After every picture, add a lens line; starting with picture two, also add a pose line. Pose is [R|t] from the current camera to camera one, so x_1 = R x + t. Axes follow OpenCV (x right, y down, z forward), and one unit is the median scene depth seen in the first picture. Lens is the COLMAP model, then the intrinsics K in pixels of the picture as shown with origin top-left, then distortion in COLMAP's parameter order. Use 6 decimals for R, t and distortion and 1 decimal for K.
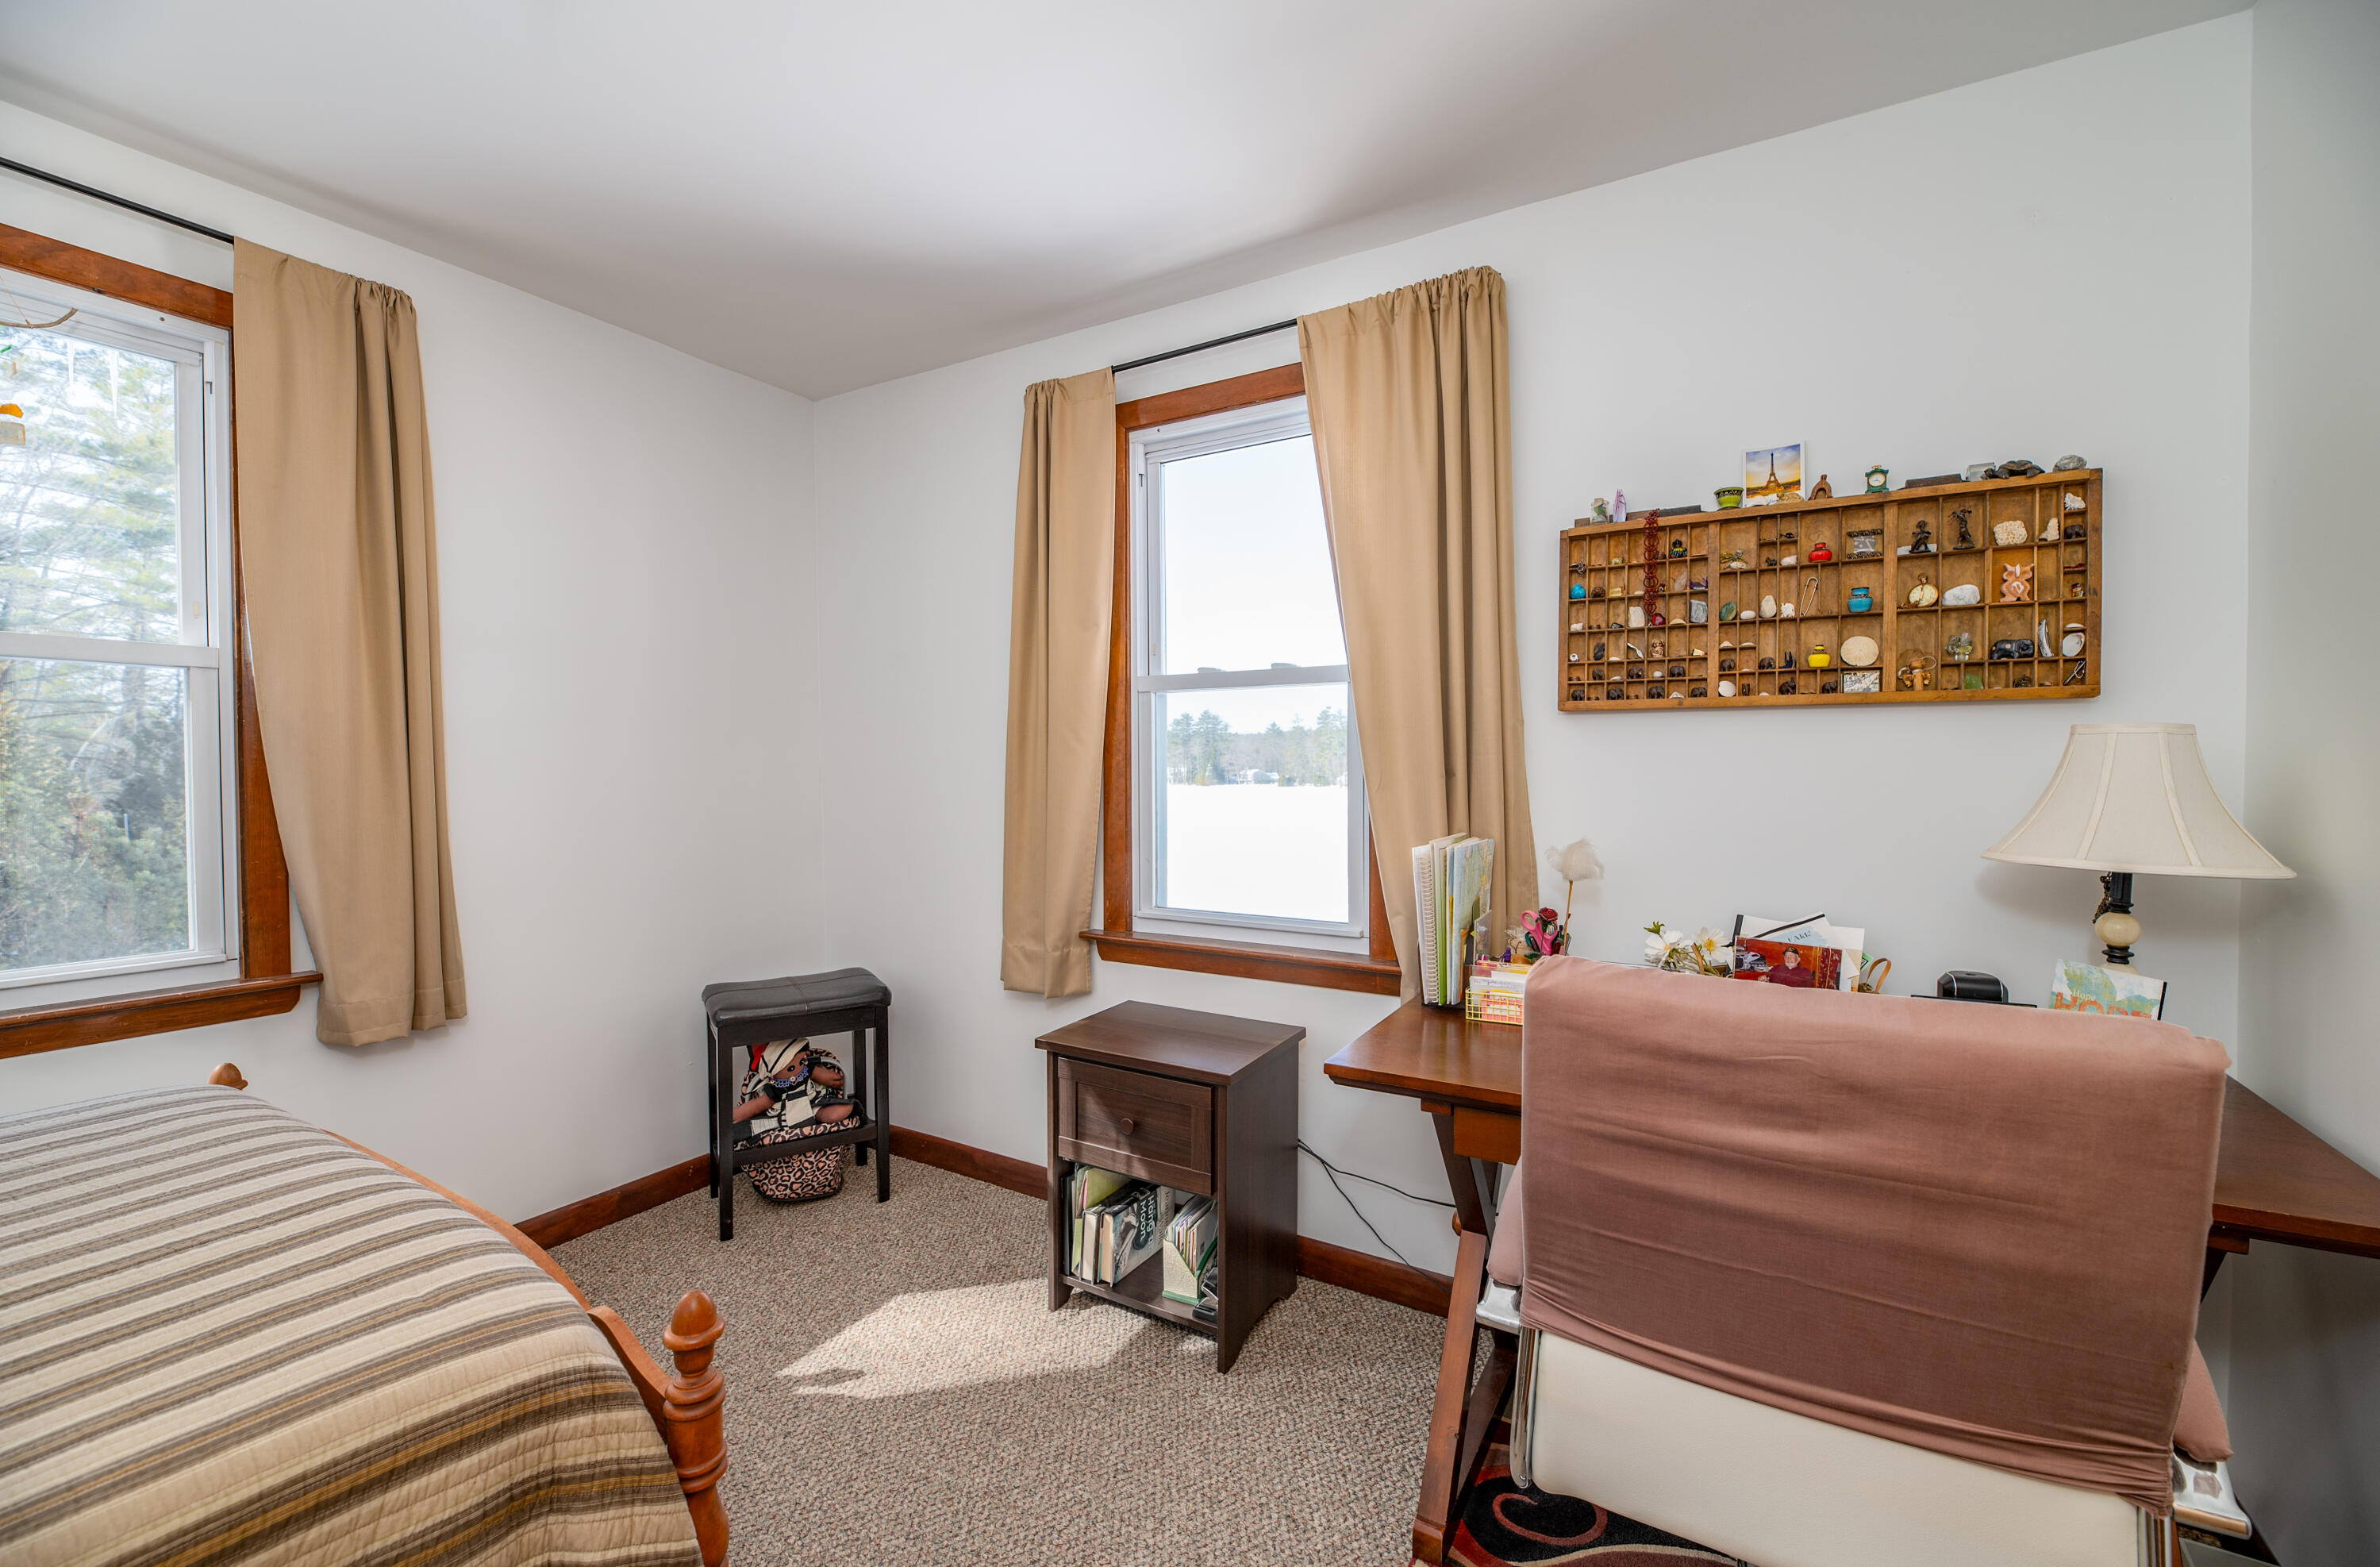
lens RADIAL K [[991.3, 0, 1193.3], [0, 991.3, 784.4], [0, 0, 1]] dist [0.000014, -0.001399]
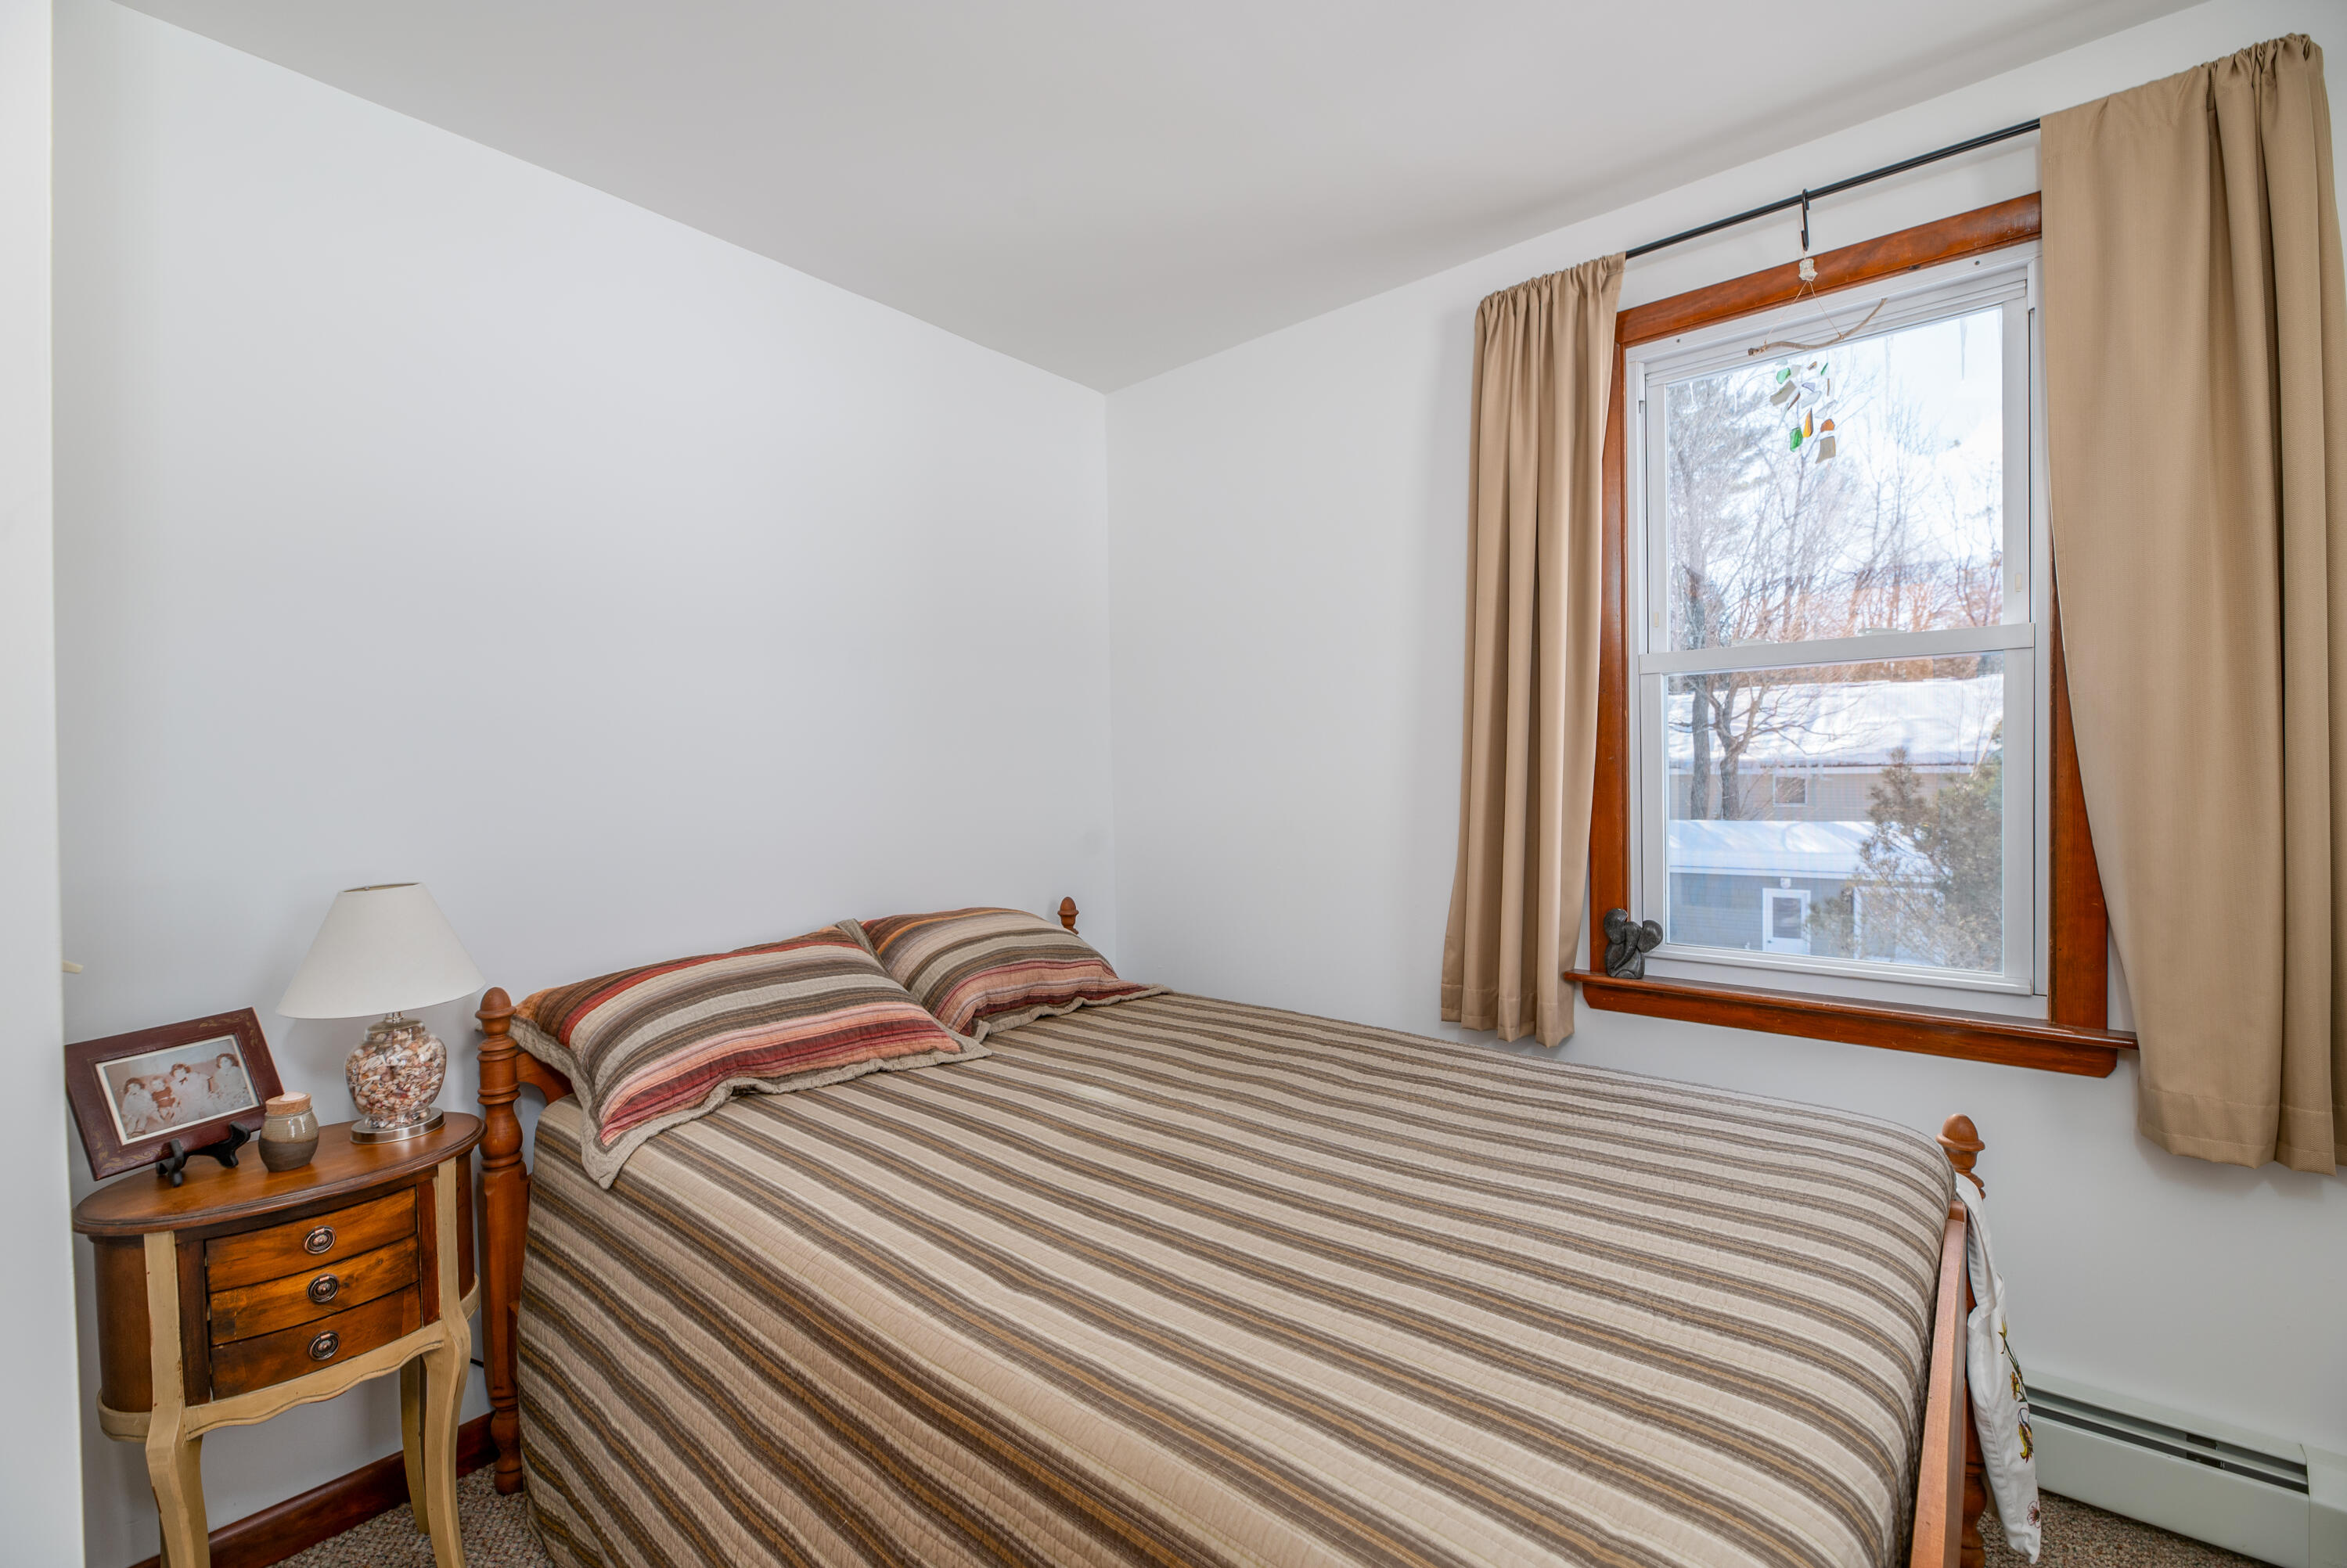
lens RADIAL K [[995.0, 0, 1166.4], [0, 995.0, 790.3], [0, 0, 1]] dist [-0.001556, -0.001363]
pose [[-0.162507, 0.013540, -0.986614, -0.031232], [-0.005227, 0.999880, 0.014583, -0.004406], [0.986694, 0.007527, -0.162417, 0.430097]]
